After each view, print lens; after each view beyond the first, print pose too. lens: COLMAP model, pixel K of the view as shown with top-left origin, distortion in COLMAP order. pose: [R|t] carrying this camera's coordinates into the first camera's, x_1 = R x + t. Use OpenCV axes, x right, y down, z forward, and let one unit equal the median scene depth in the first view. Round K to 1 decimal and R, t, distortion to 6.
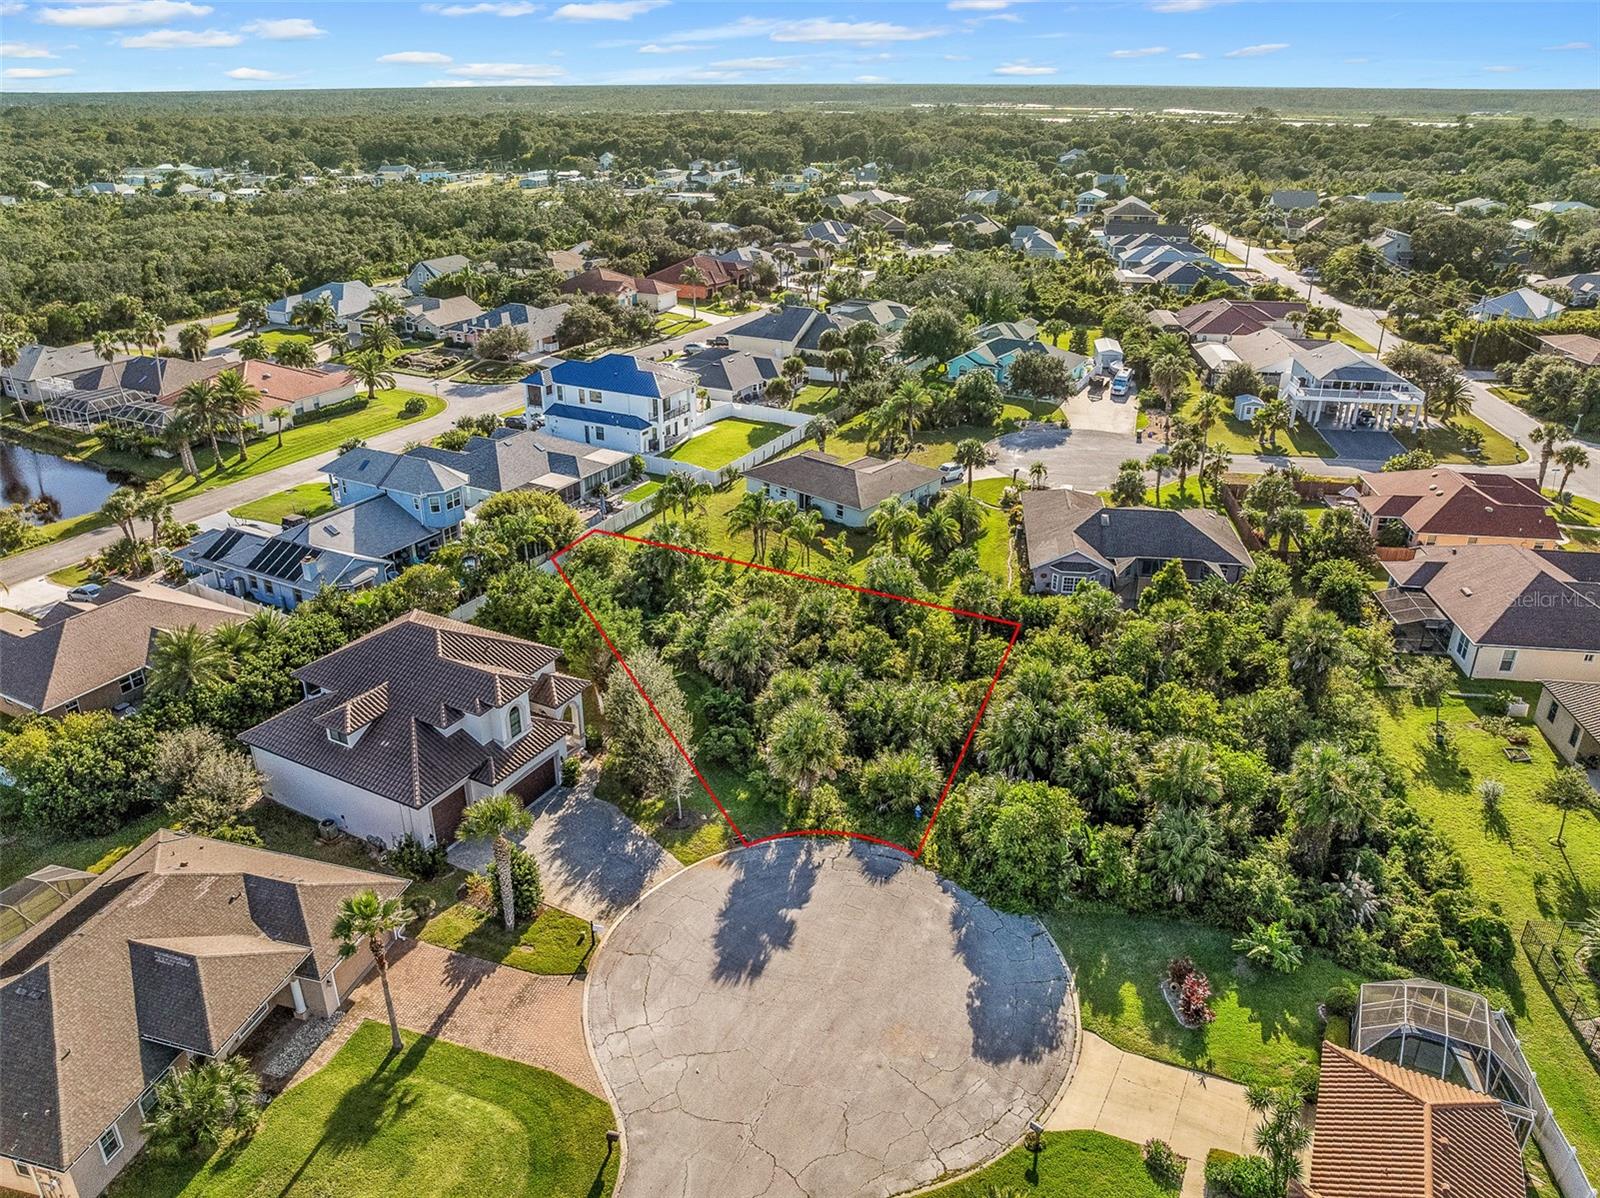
lens RADIAL K [[1131.1, 0, 788.8], [0, 1131.1, 583.1], [0, 0, 1]] dist [-0.043035, -0.002745]
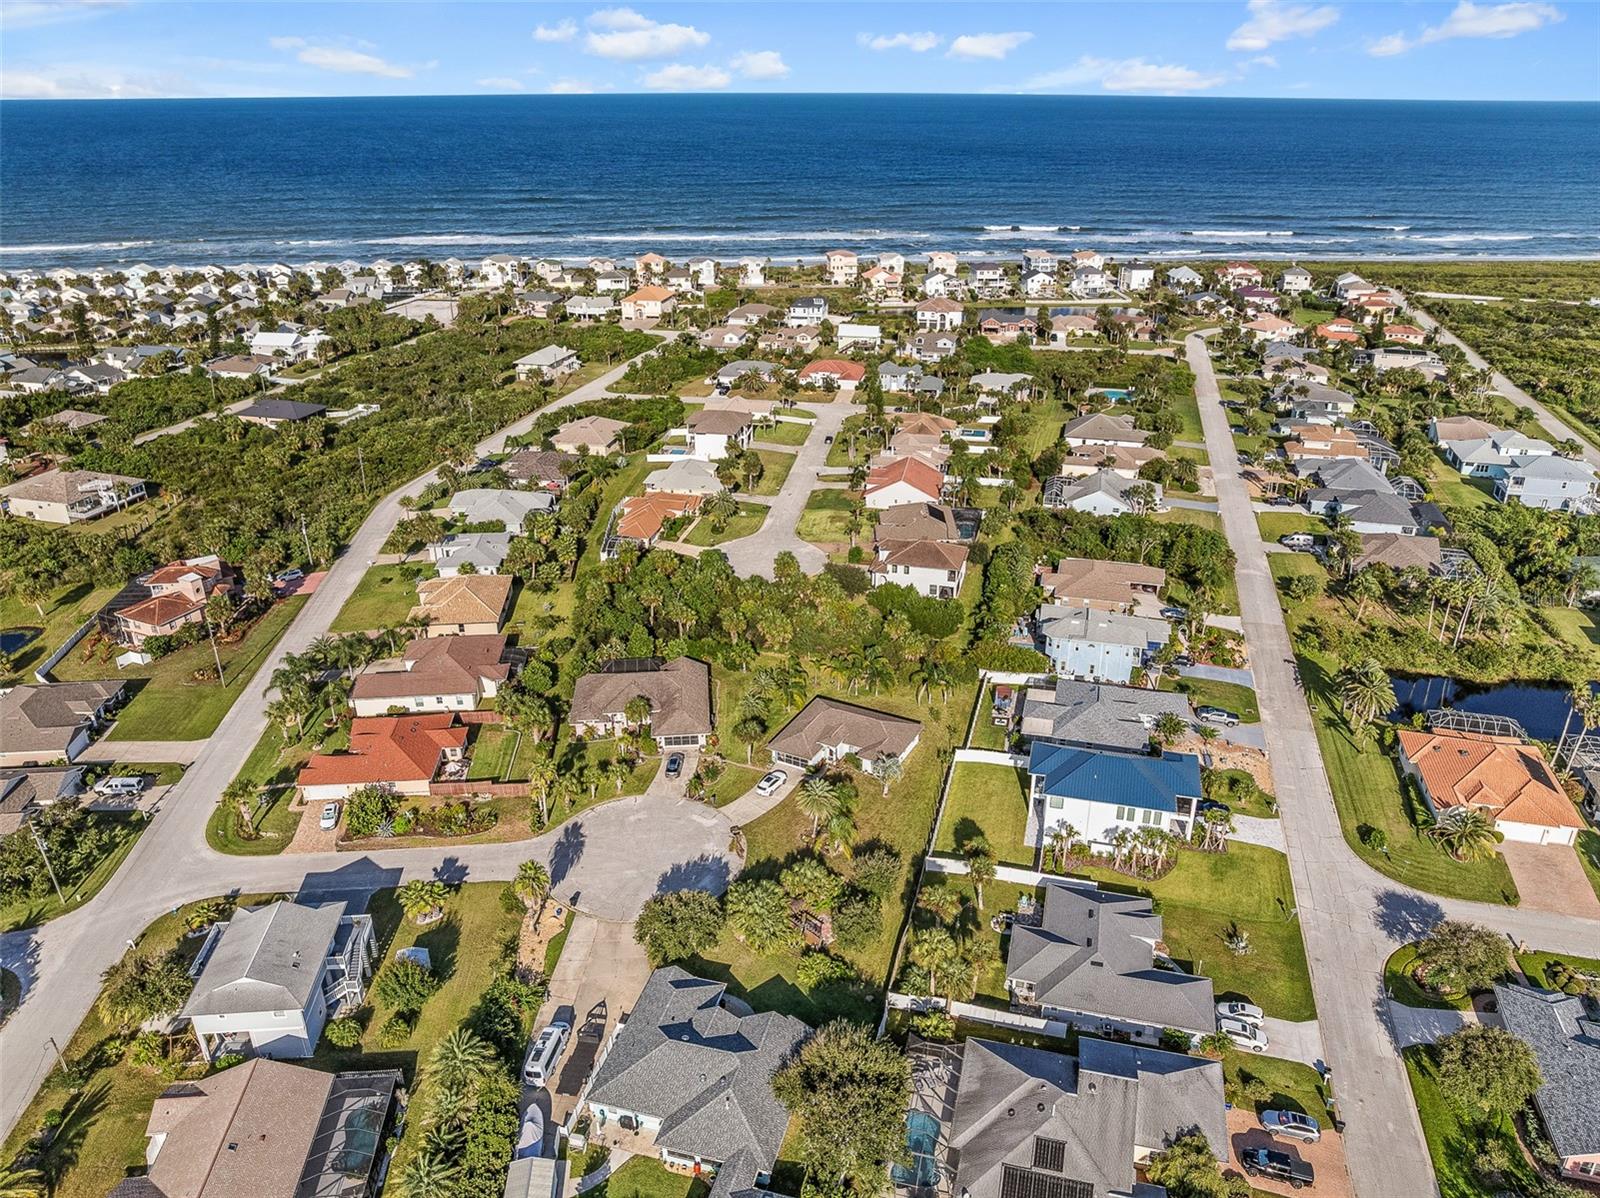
lens RADIAL K [[1112.8, 0, 800.6], [0, 1112.8, 574.1], [0, 0, 1]] dist [-0.037832, -0.000596]
pose [[-0.970721, 0.098726, -0.218984, 0.428573], [-0.094869, 0.679956, 0.727090, -1.349905], [0.220682, 0.726576, -0.650681, 1.994347]]
